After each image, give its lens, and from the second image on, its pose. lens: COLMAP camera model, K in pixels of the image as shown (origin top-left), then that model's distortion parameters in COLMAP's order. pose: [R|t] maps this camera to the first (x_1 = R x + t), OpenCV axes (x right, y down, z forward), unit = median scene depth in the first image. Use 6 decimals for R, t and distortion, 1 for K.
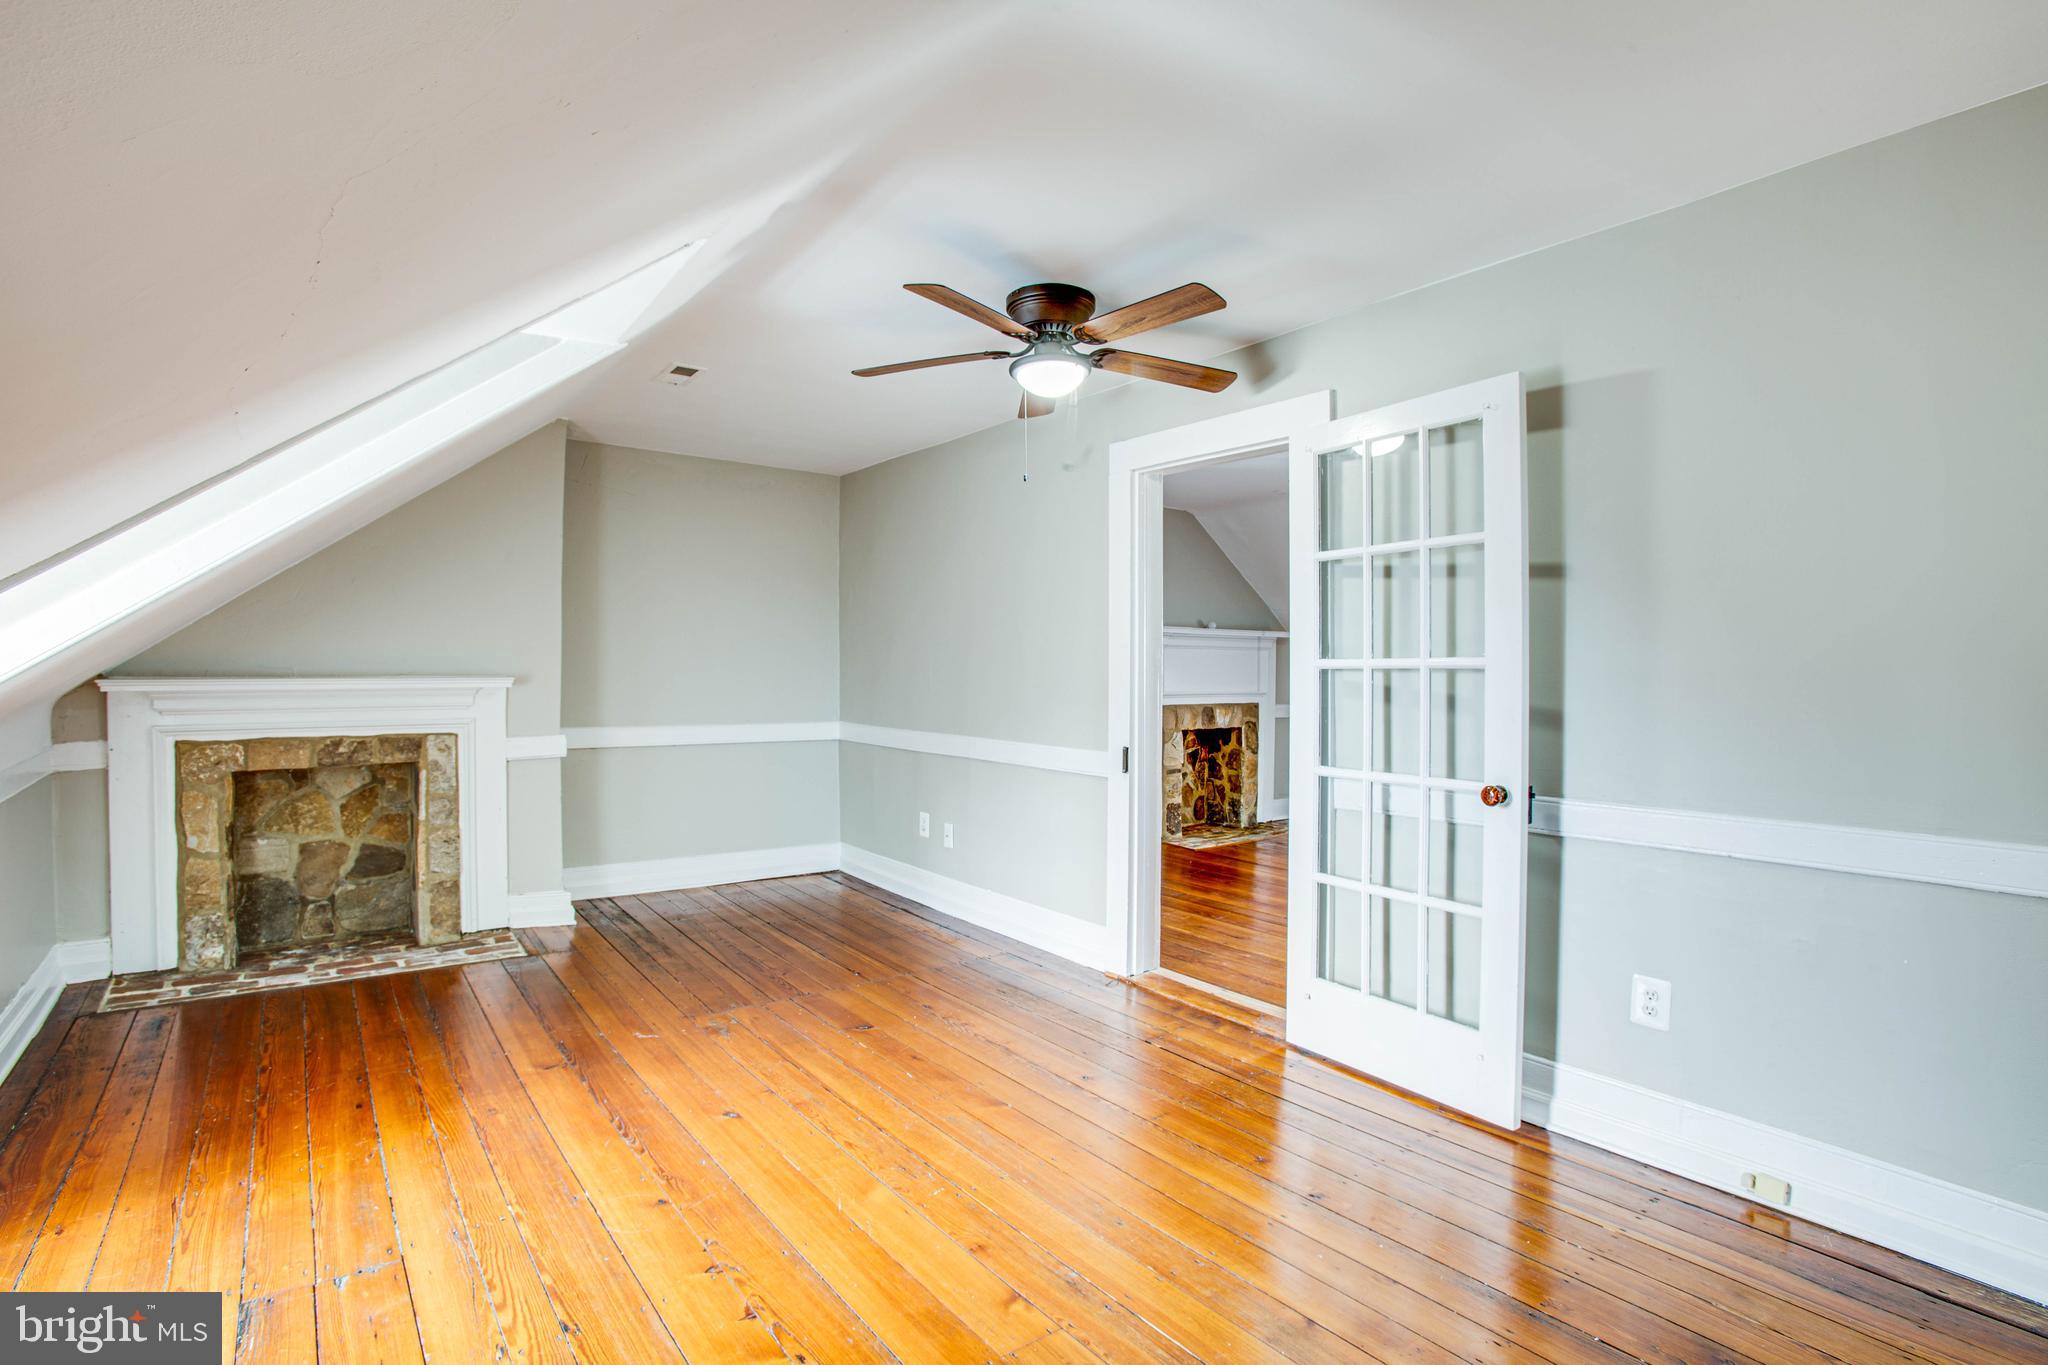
lens RADIAL K [[974.2, 0, 1025.2], [0, 974.2, 688.9], [0, 0, 1]] dist [-0.001077, -0.000177]
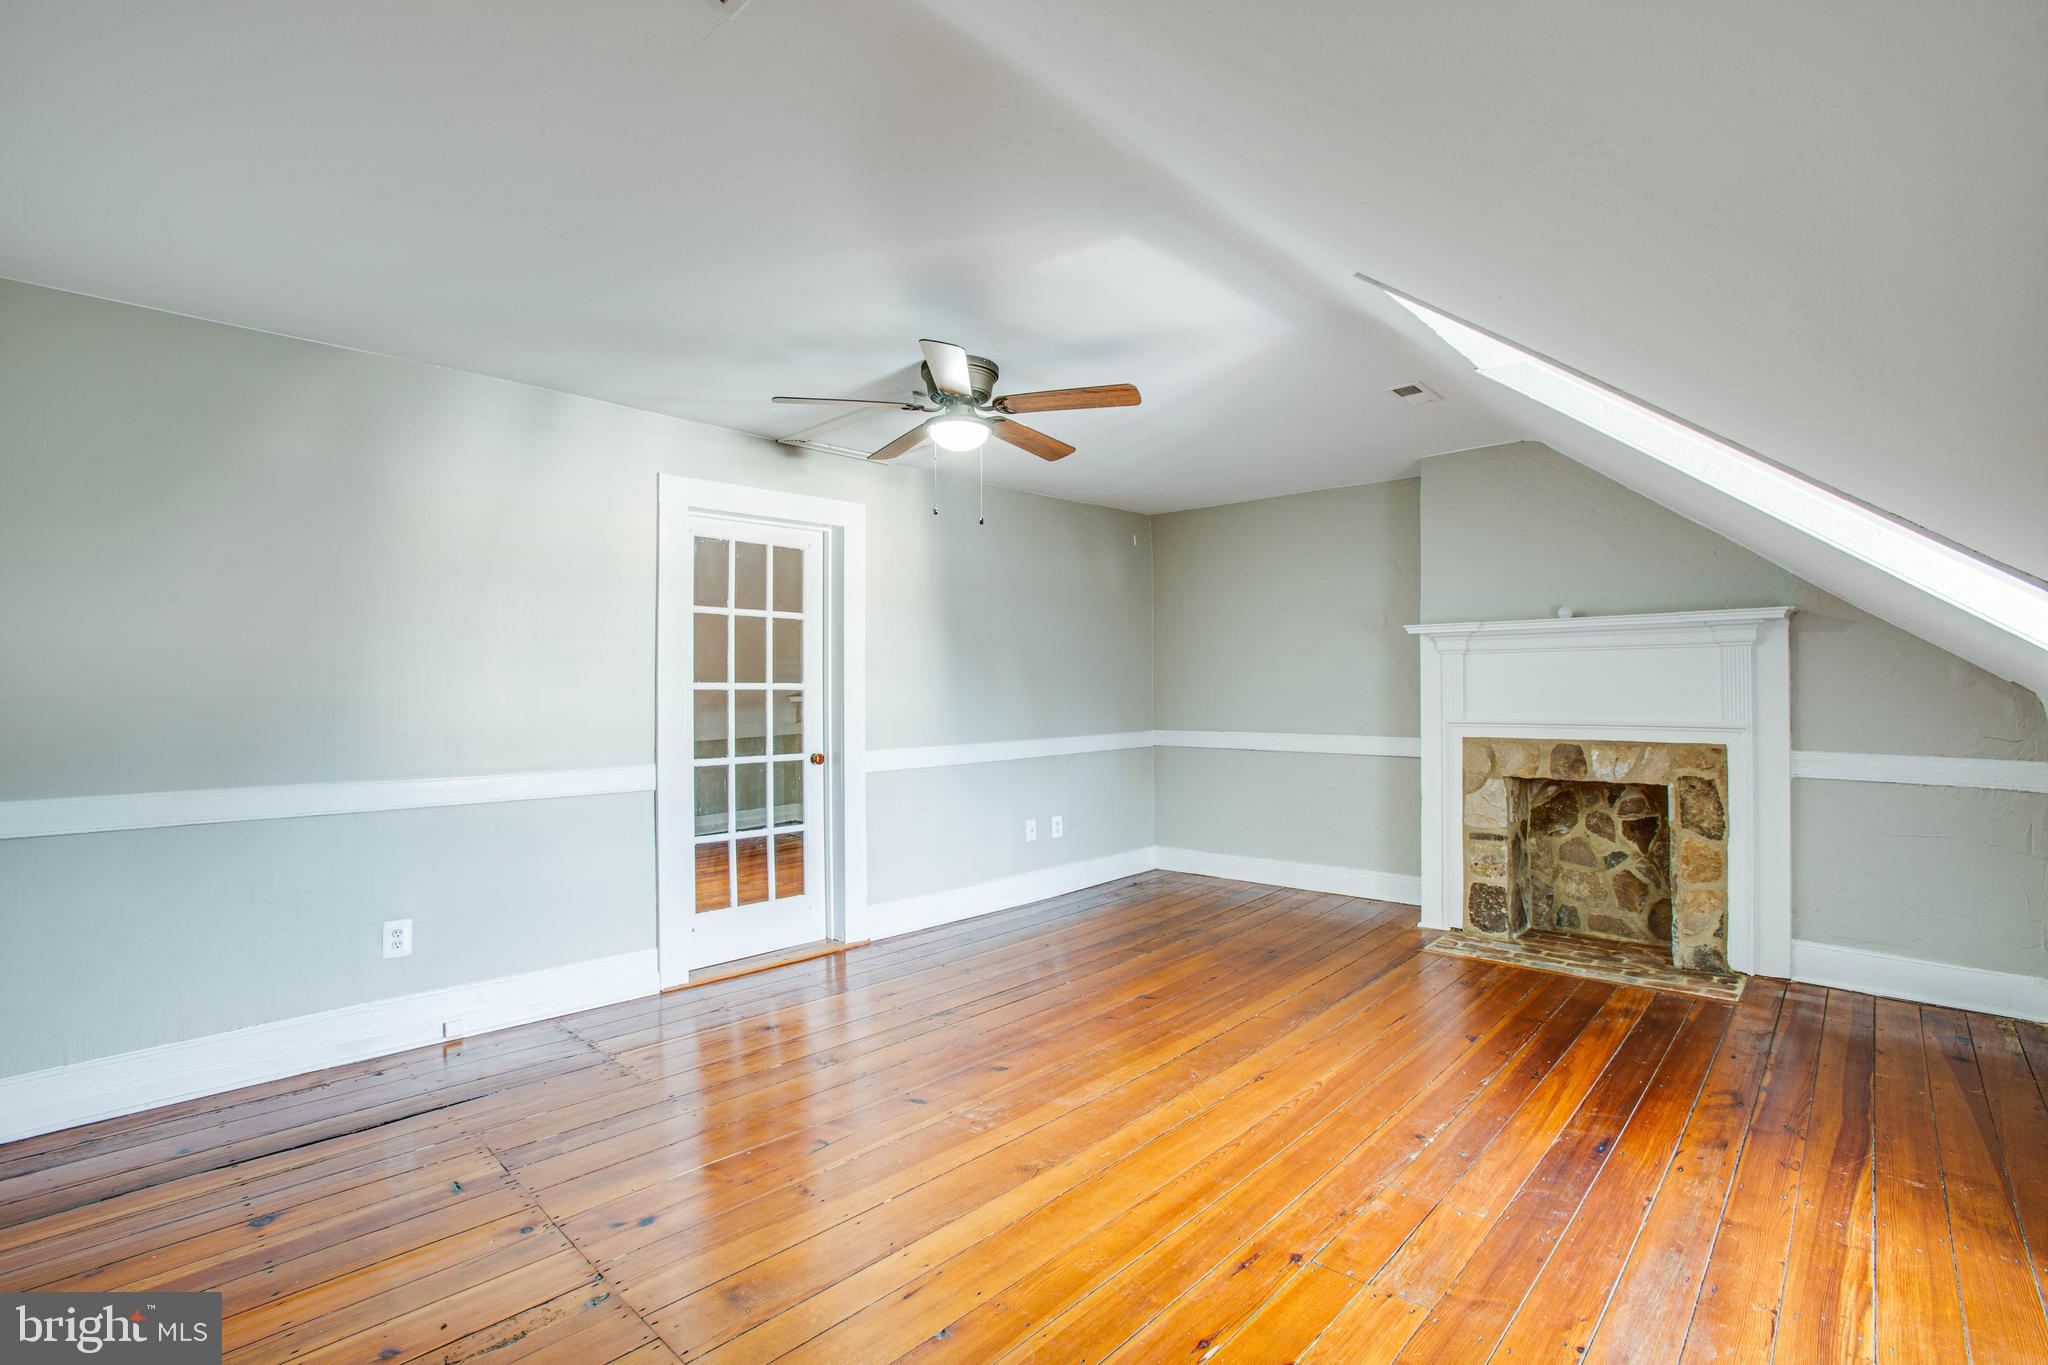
lens RADIAL K [[974.2, 0, 1026.5], [0, 974.2, 680.1], [0, 0, 1]] dist [-0.001077, -0.000177]
pose [[0.199248, -0.008734, -0.979910, 0.708255], [-0.014951, 0.999817, -0.011951, -0.009697], [0.979835, 0.017032, 0.199081, 0.526484]]
